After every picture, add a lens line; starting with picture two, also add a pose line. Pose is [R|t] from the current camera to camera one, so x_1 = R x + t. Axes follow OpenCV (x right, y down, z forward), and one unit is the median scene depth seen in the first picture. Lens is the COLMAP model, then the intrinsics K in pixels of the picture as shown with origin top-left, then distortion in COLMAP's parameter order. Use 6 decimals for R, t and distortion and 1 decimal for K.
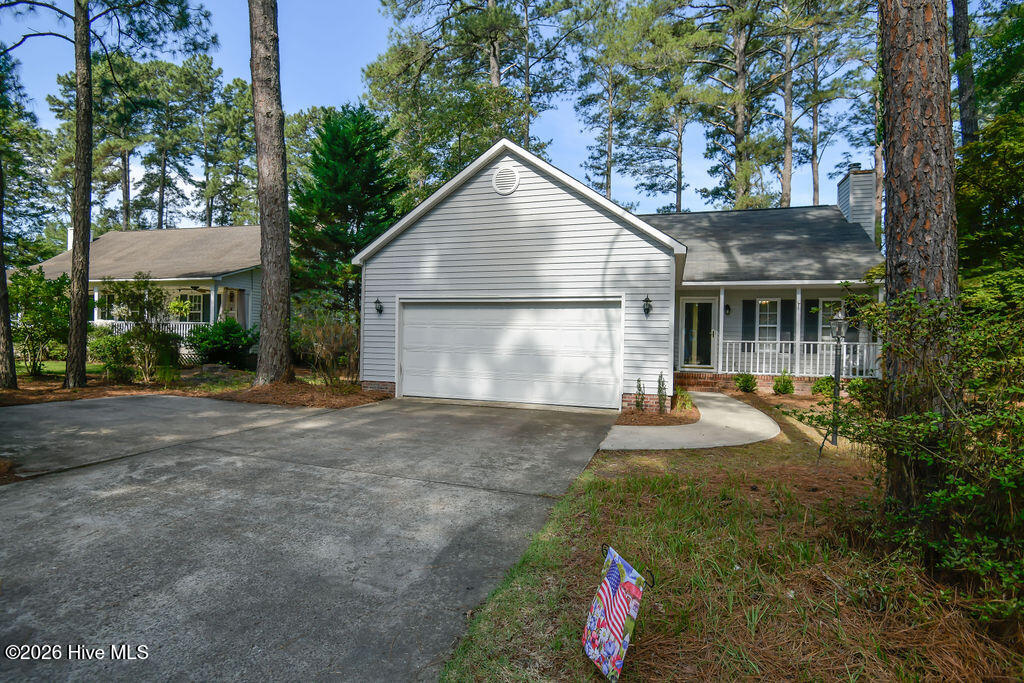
lens RADIAL K [[578.4, 0, 443.9], [0, 578.4, 292.7], [0, 0, 1]] dist [-0.020077, -0.001165]
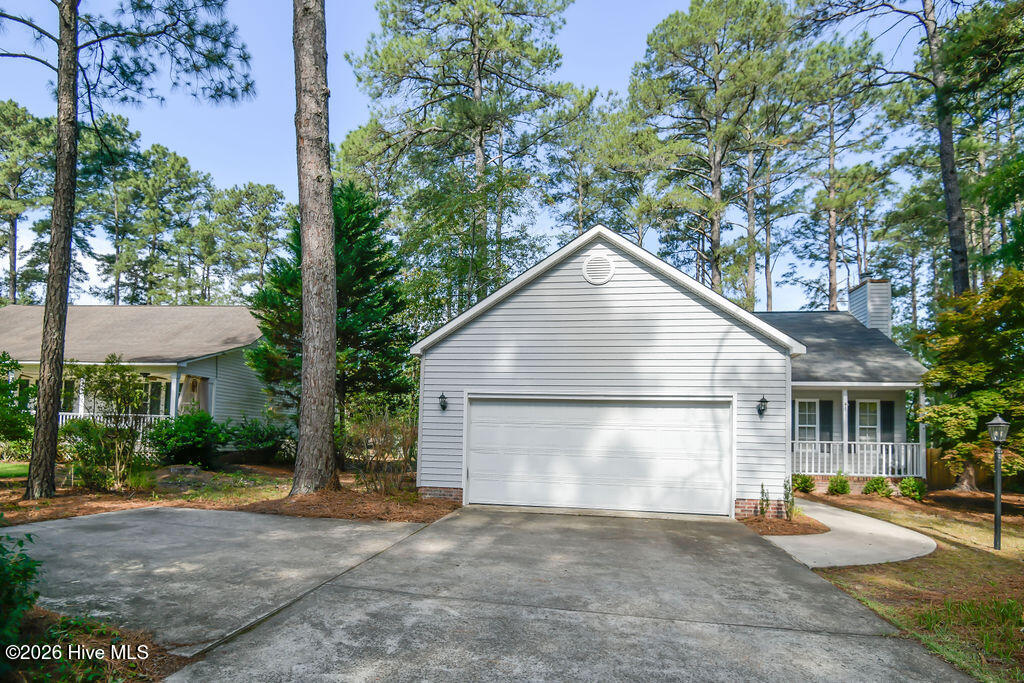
lens RADIAL K [[604.9, 0, 561.8], [0, 604.9, 355.9], [0, 0, 1]] dist [-0.012898, 0.000753]
pose [[0.979689, 0.029357, 0.198361, -0.127104], [-0.019035, 0.998373, -0.053744, -0.000828], [-0.199617, 0.048876, 0.978654, 0.055956]]
